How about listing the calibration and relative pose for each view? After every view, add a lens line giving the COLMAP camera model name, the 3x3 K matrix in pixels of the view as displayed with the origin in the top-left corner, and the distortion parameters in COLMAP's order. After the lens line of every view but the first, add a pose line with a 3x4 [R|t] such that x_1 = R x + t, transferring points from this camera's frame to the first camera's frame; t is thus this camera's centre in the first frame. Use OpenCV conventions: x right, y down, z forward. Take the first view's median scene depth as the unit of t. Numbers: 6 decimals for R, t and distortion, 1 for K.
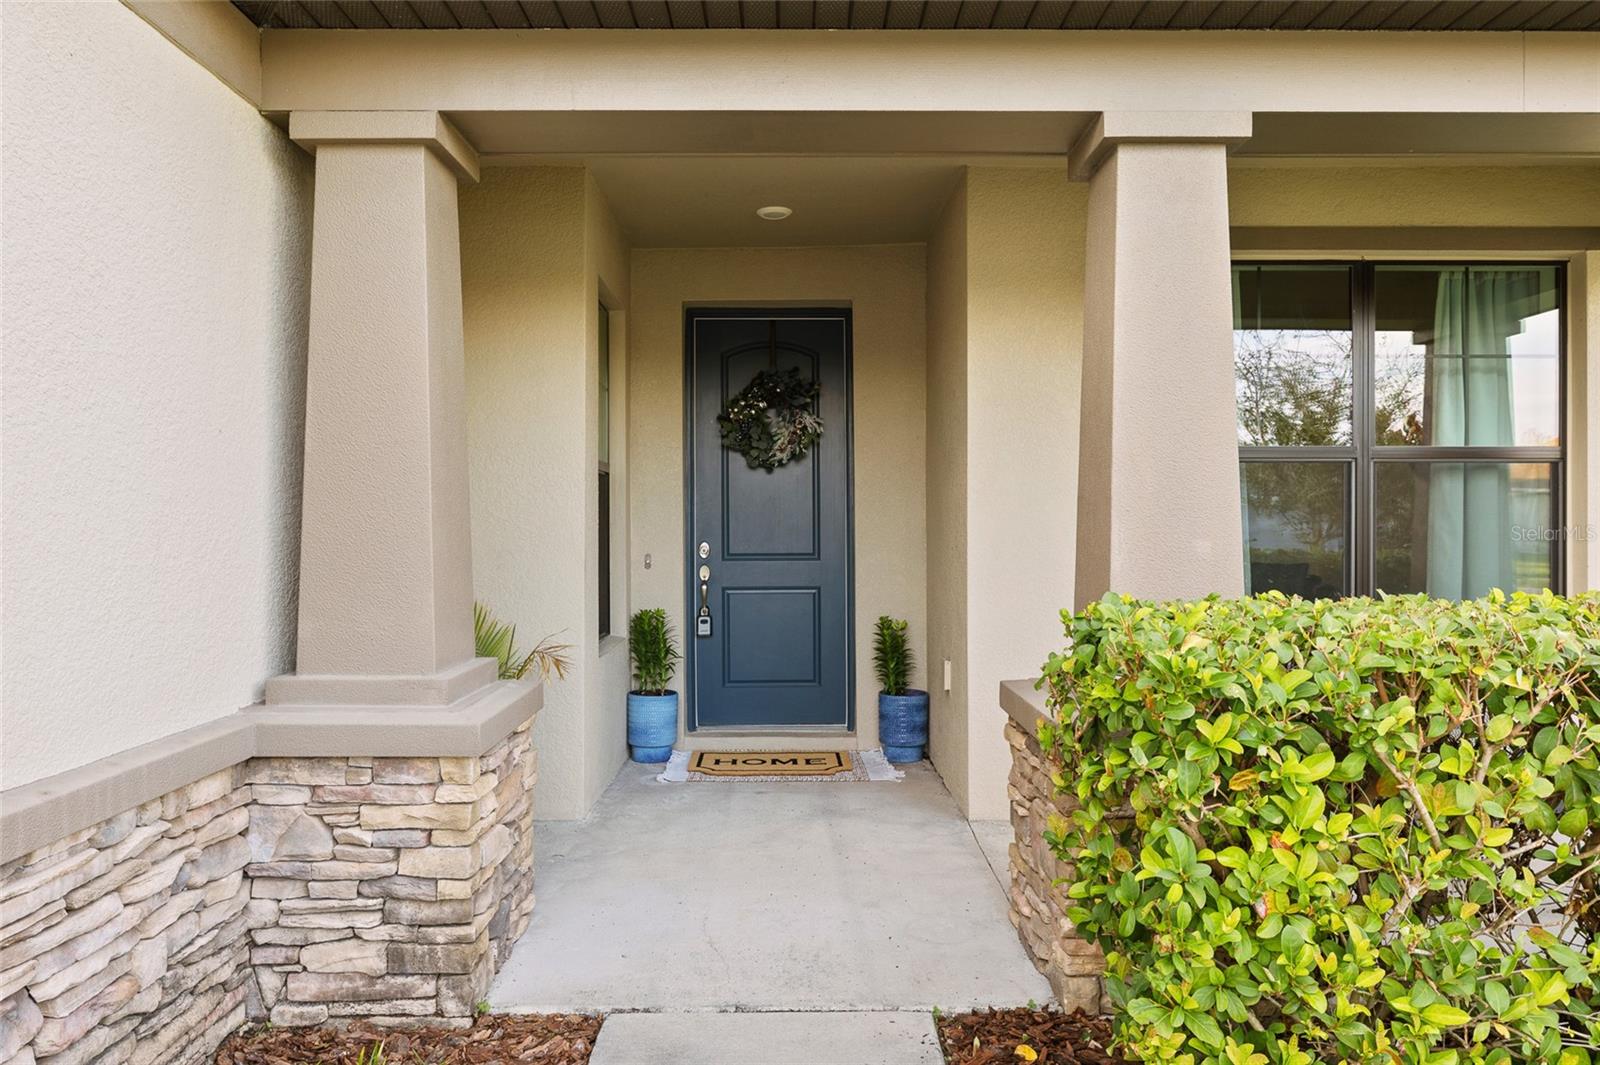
lens RADIAL K [[1098.3, 0, 800.3], [0, 1098.3, 530.6], [0, 0, 1]] dist [-0.001130, -0.002245]
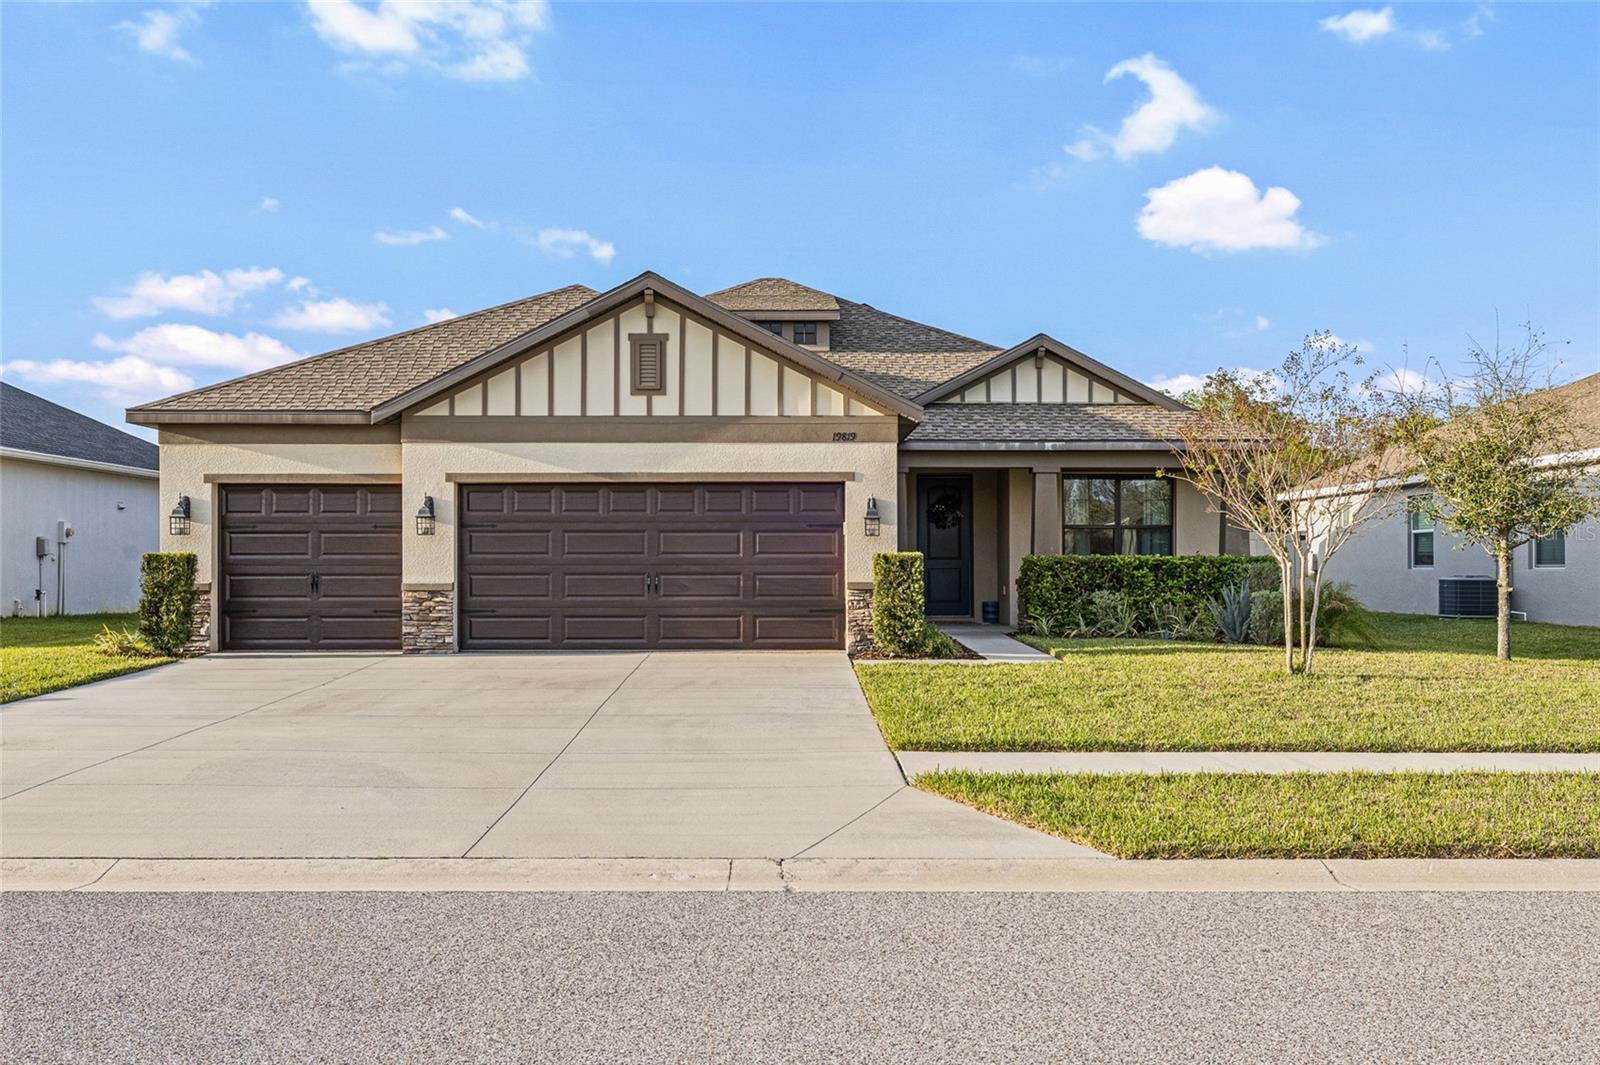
lens RADIAL K [[1553.3, 0, 799.9], [0, 1553.3, 548.0], [0, 0, 1]] dist [0.007338, 0.000000]
pose [[0.999999, -0.001034, 0.000981, -0.424135], [0.001050, 0.999863, -0.016518, 0.065144], [-0.000964, 0.016519, 0.999863, -3.198447]]
